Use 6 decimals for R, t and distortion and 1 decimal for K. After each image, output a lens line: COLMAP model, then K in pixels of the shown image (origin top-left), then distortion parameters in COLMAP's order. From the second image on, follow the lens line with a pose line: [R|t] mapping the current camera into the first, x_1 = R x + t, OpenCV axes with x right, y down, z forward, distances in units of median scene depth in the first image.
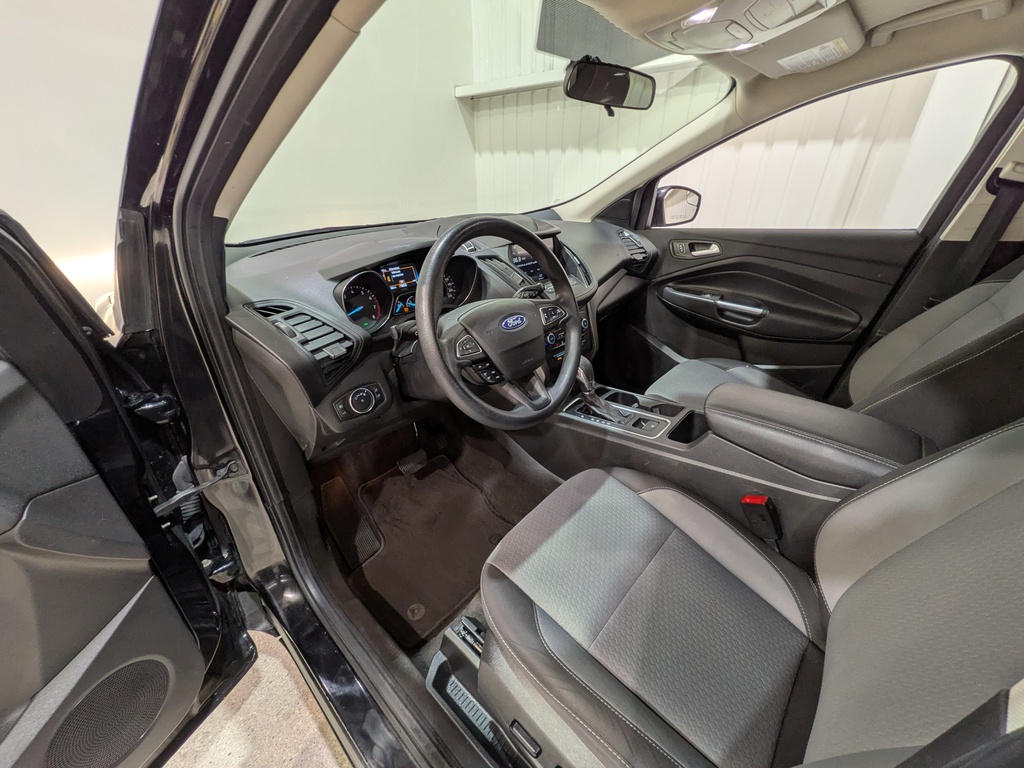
lens RADIAL K [[403.7, 0, 516.7], [0, 403.7, 380.8], [0, 0, 1]] dist [-0.002290, 0.000098]
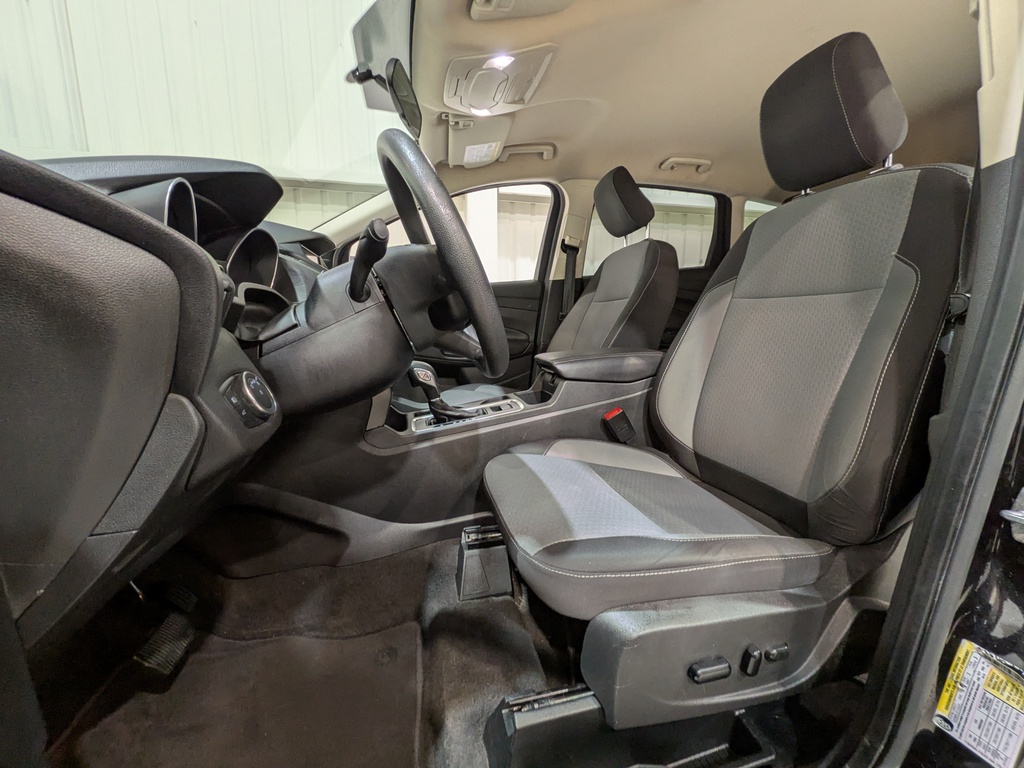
lens RADIAL K [[403.7, 0, 512.3], [0, 403.7, 383.4], [0, 0, 1]] dist [-0.002290, 0.000098]
pose [[0.539185, -0.126525, 0.832629, -0.480896], [0.394037, 0.911665, -0.116631, 0.171480], [-0.744322, 0.390972, 0.541411, 0.384287]]
